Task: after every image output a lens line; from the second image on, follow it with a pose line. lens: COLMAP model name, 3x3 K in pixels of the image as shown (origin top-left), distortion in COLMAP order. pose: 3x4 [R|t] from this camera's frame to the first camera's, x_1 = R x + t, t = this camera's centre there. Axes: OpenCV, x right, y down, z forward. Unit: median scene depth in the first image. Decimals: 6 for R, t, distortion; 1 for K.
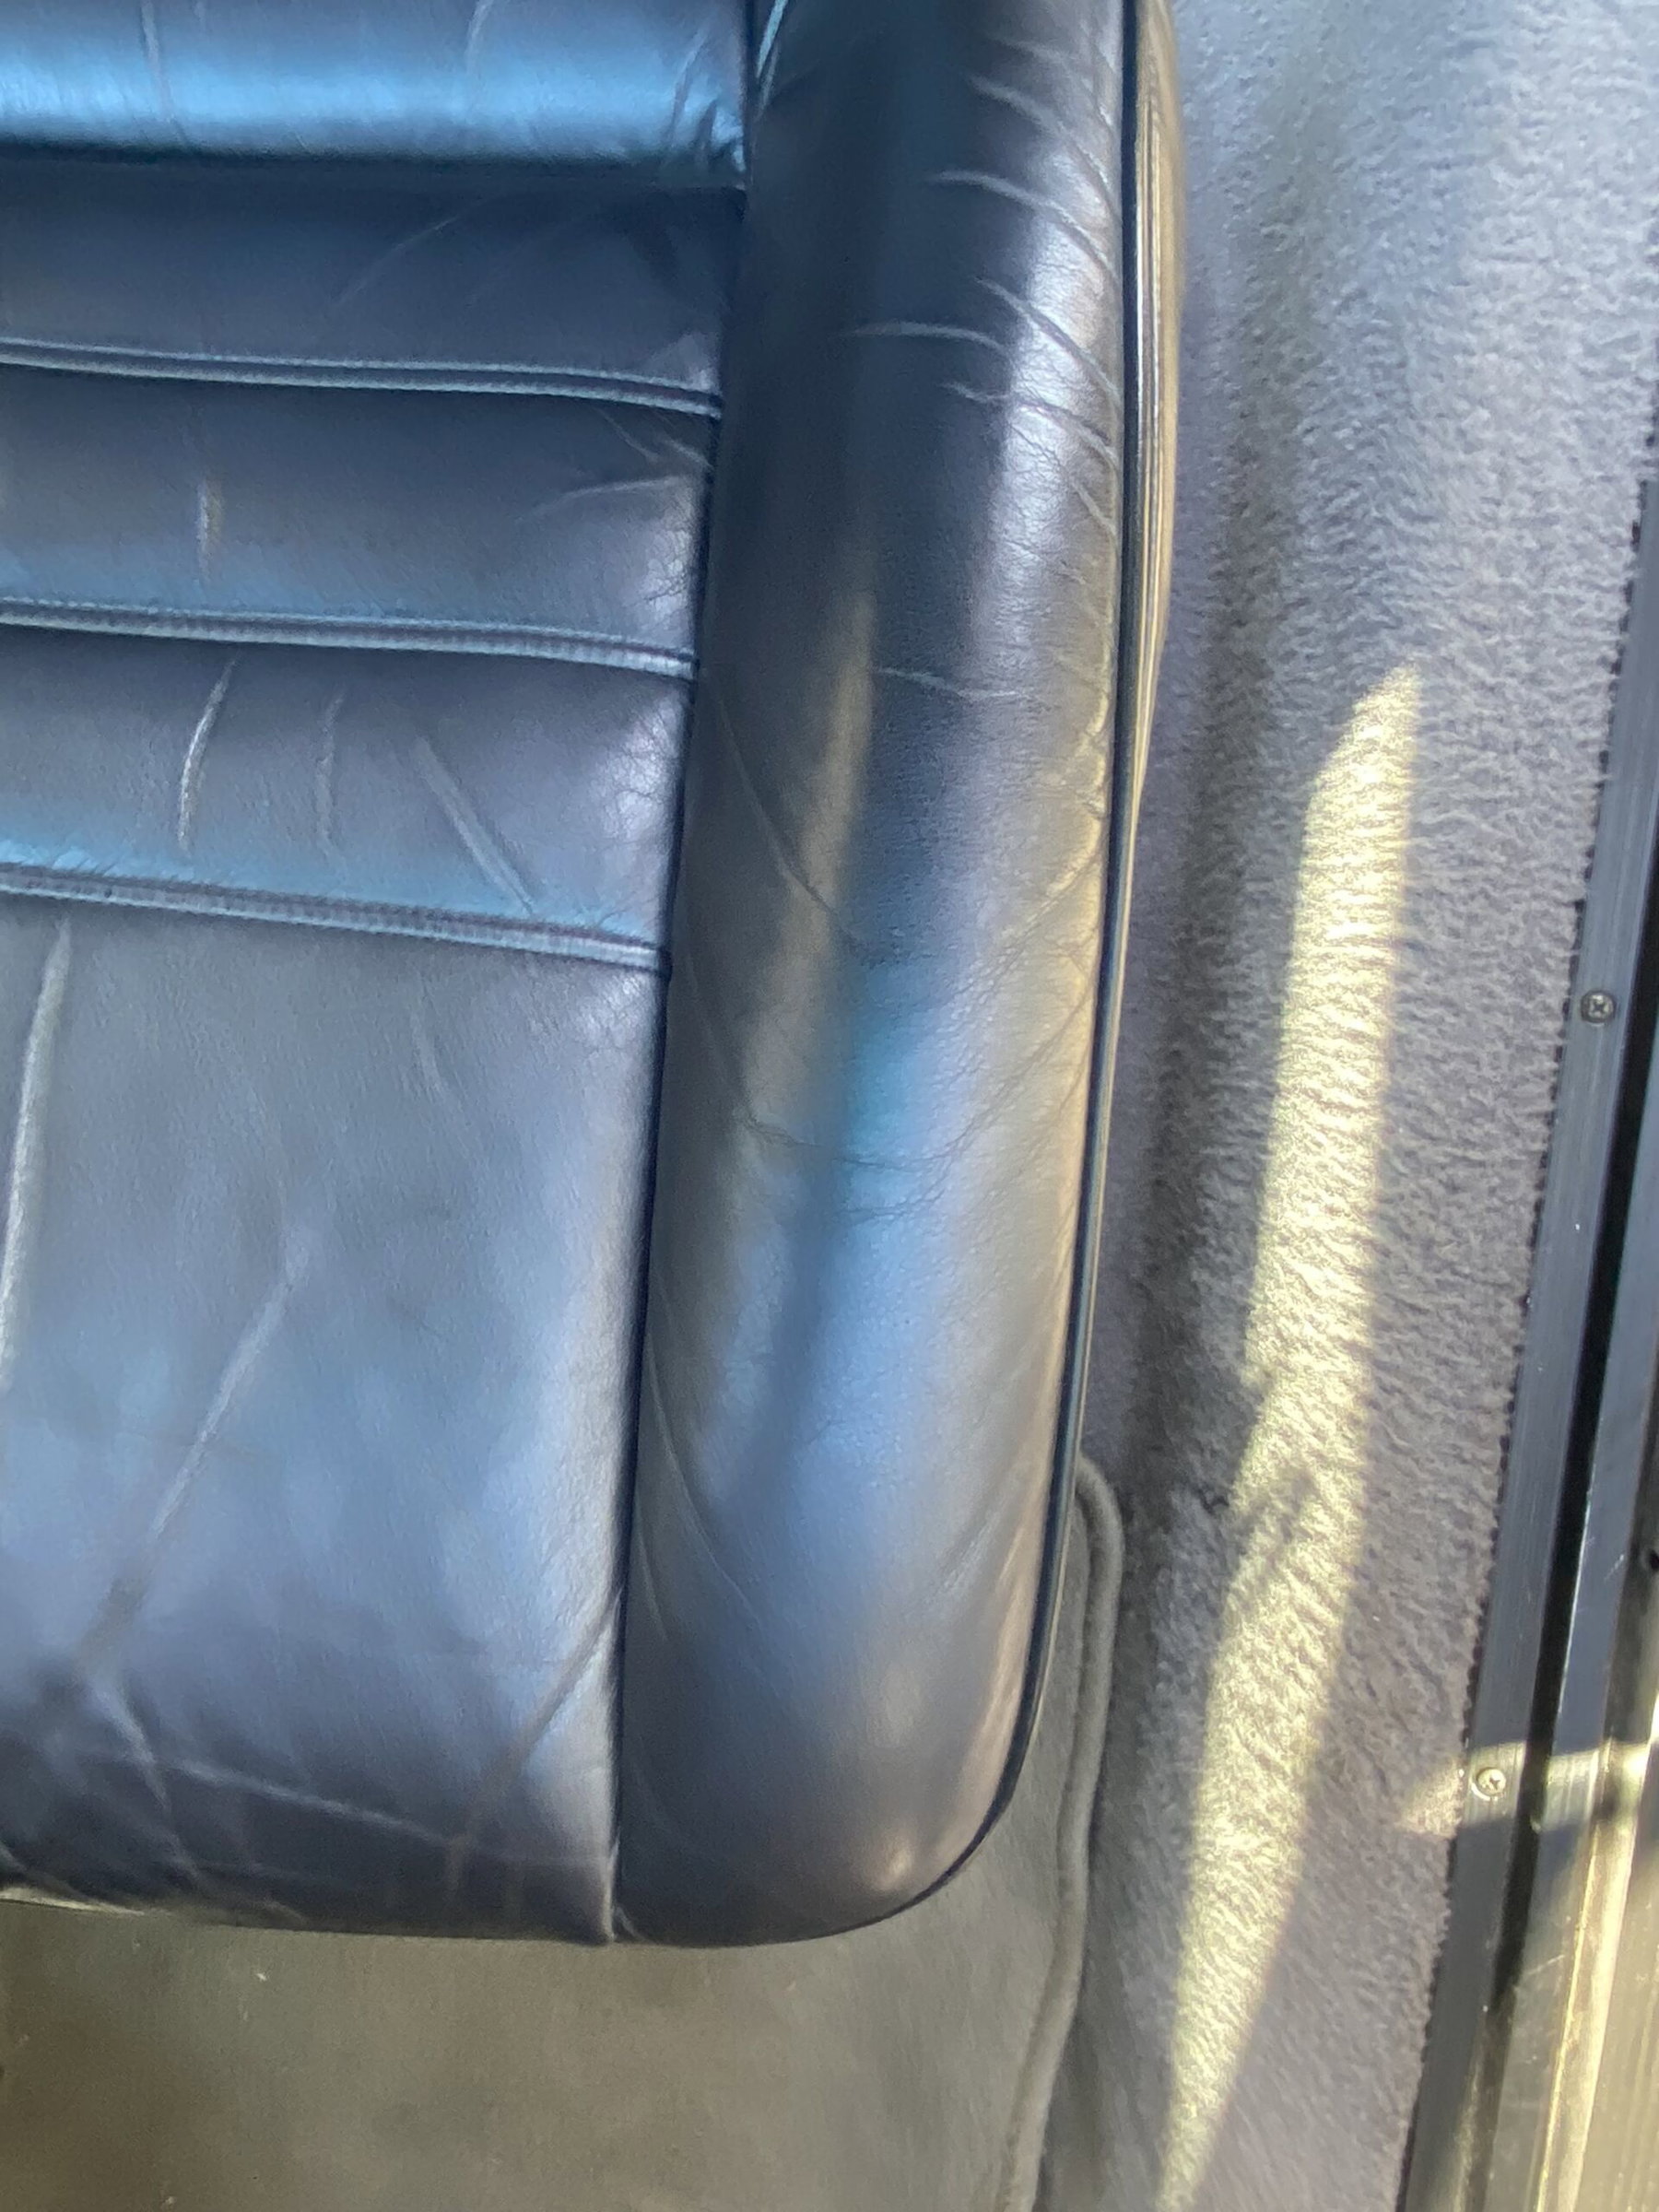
lens RADIAL K [[1685.5, 0, 856.7], [0, 1685.5, 1015.1], [0, 0, 1]] dist [0.092435, -0.103497]
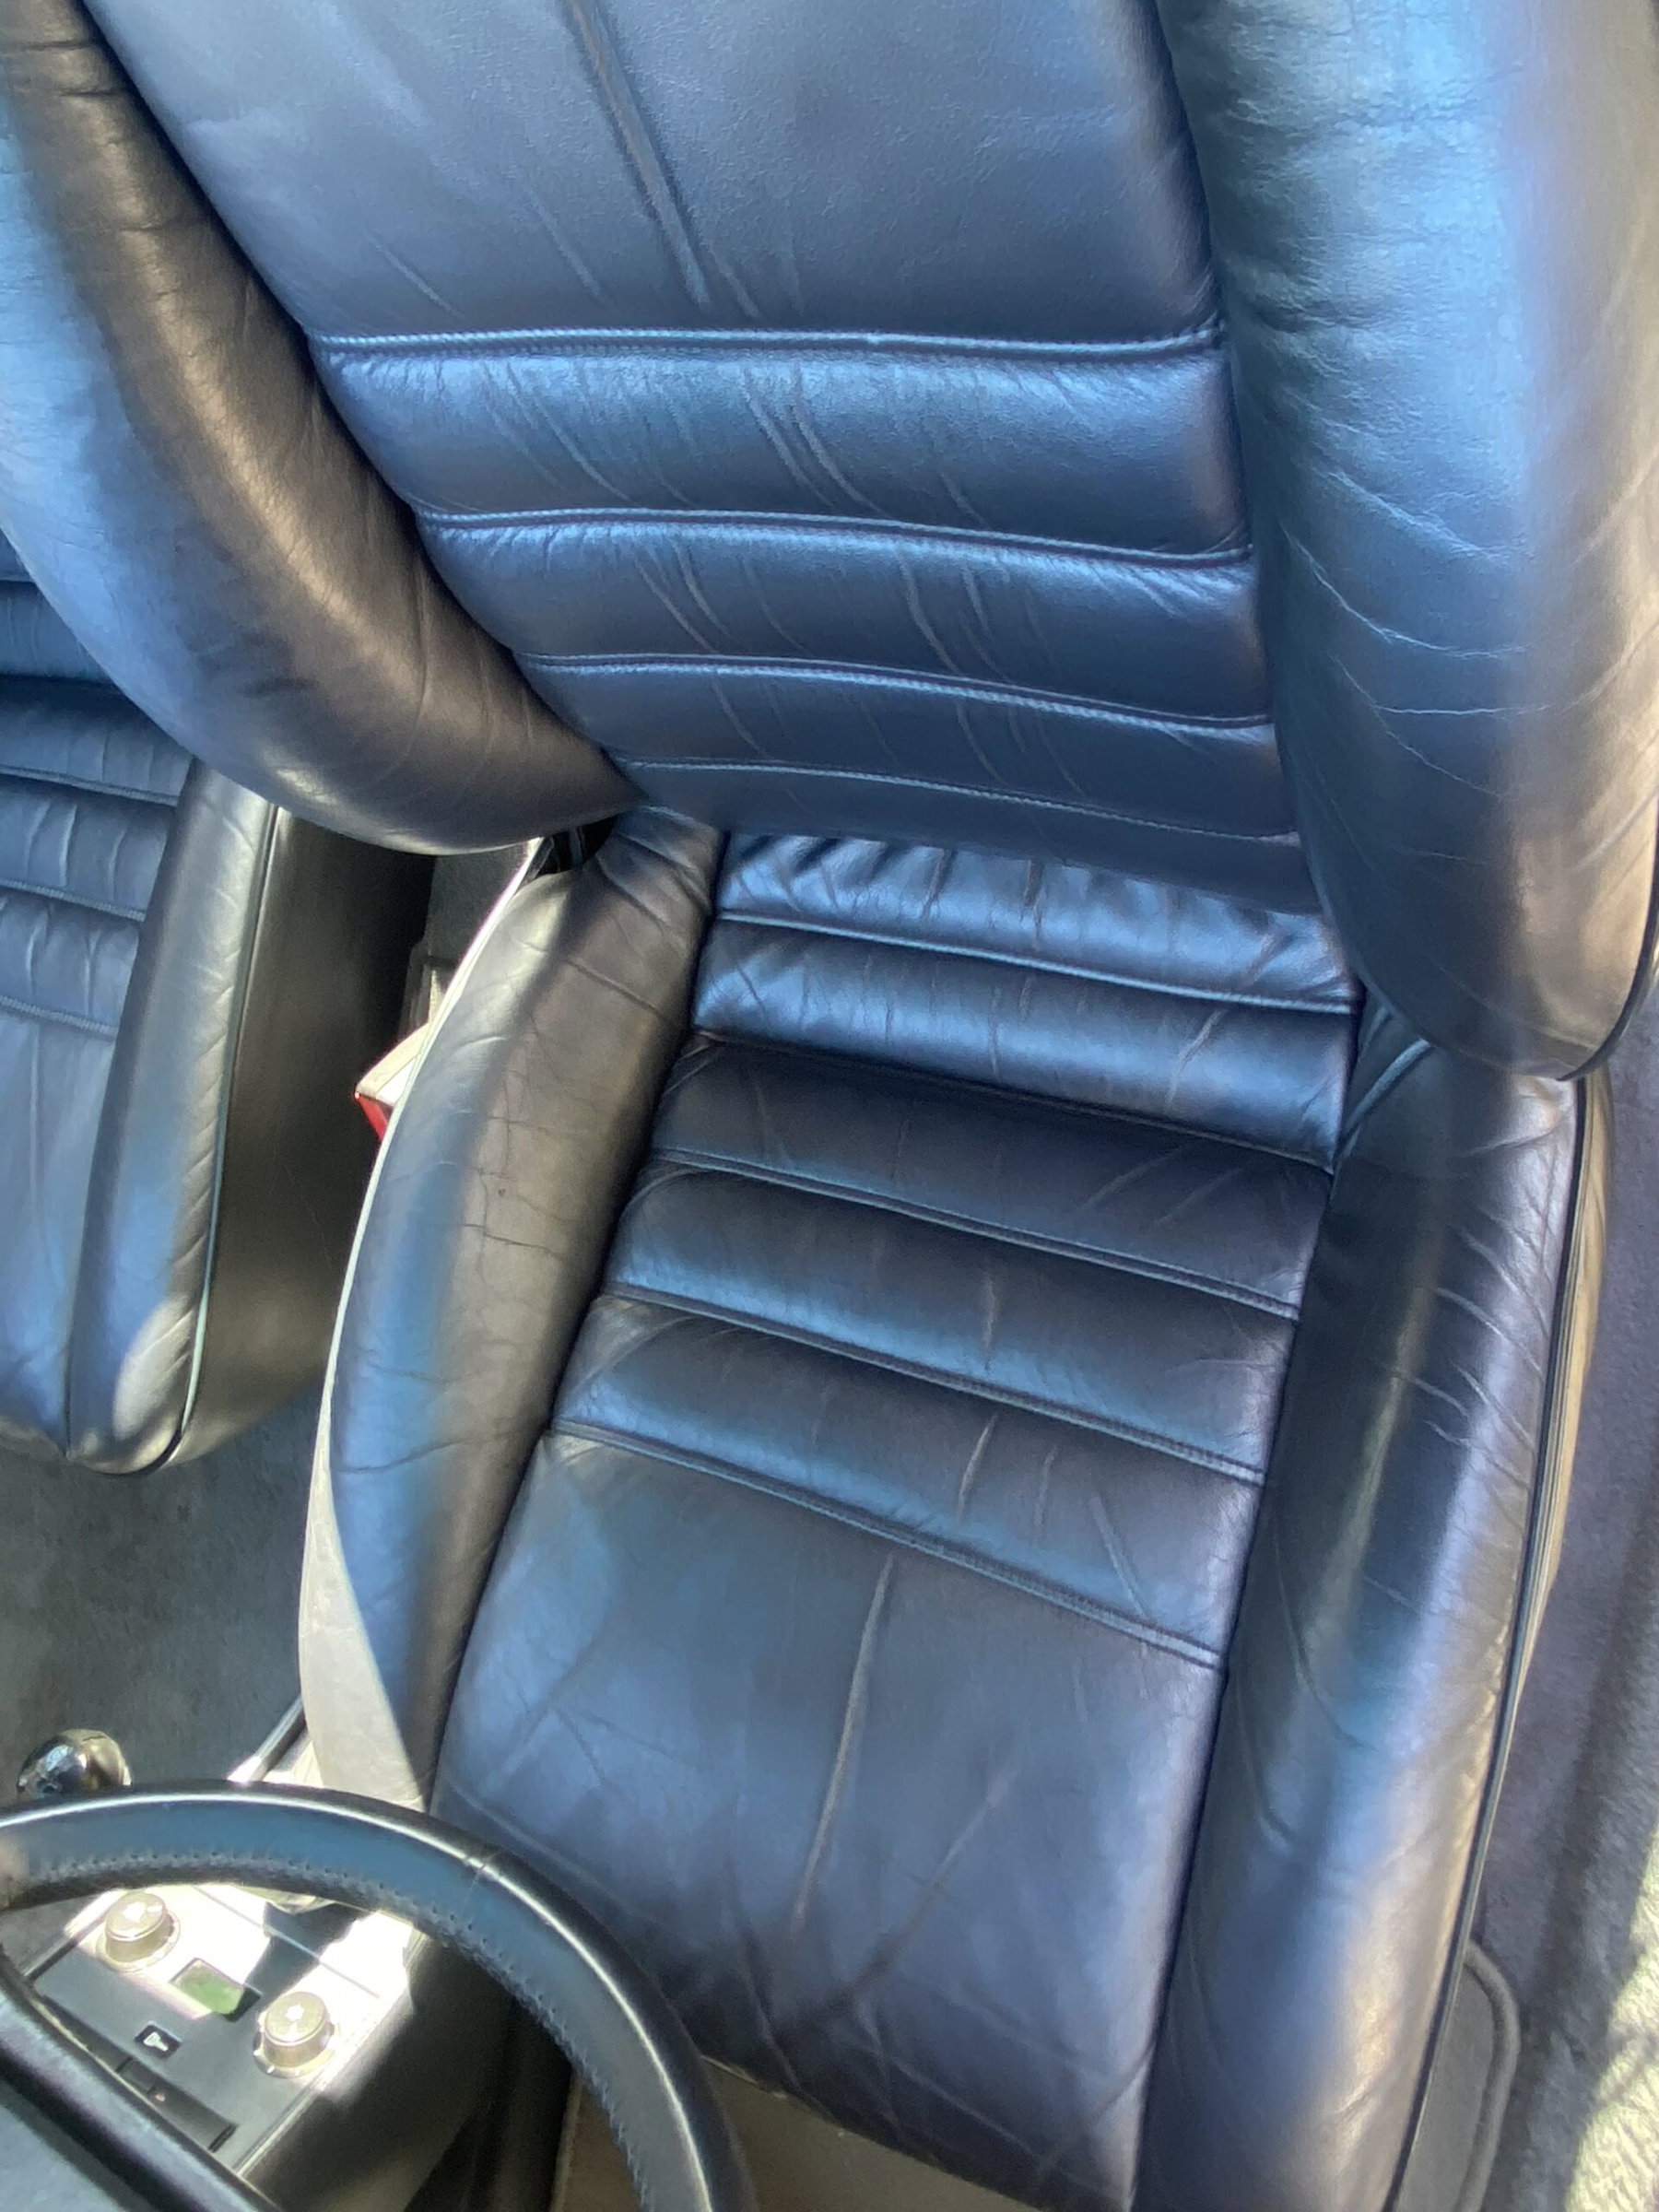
lens RADIAL K [[1685.5, 0, 837.9], [0, 1685.5, 1082.9], [0, 0, 1]] dist [0.092435, -0.103497]
pose [[0.938395, 0.115717, -0.325614, 0.010833], [-0.131437, 0.990967, -0.026621, -0.505730], [0.319592, 0.067779, 0.945128, -0.757537]]
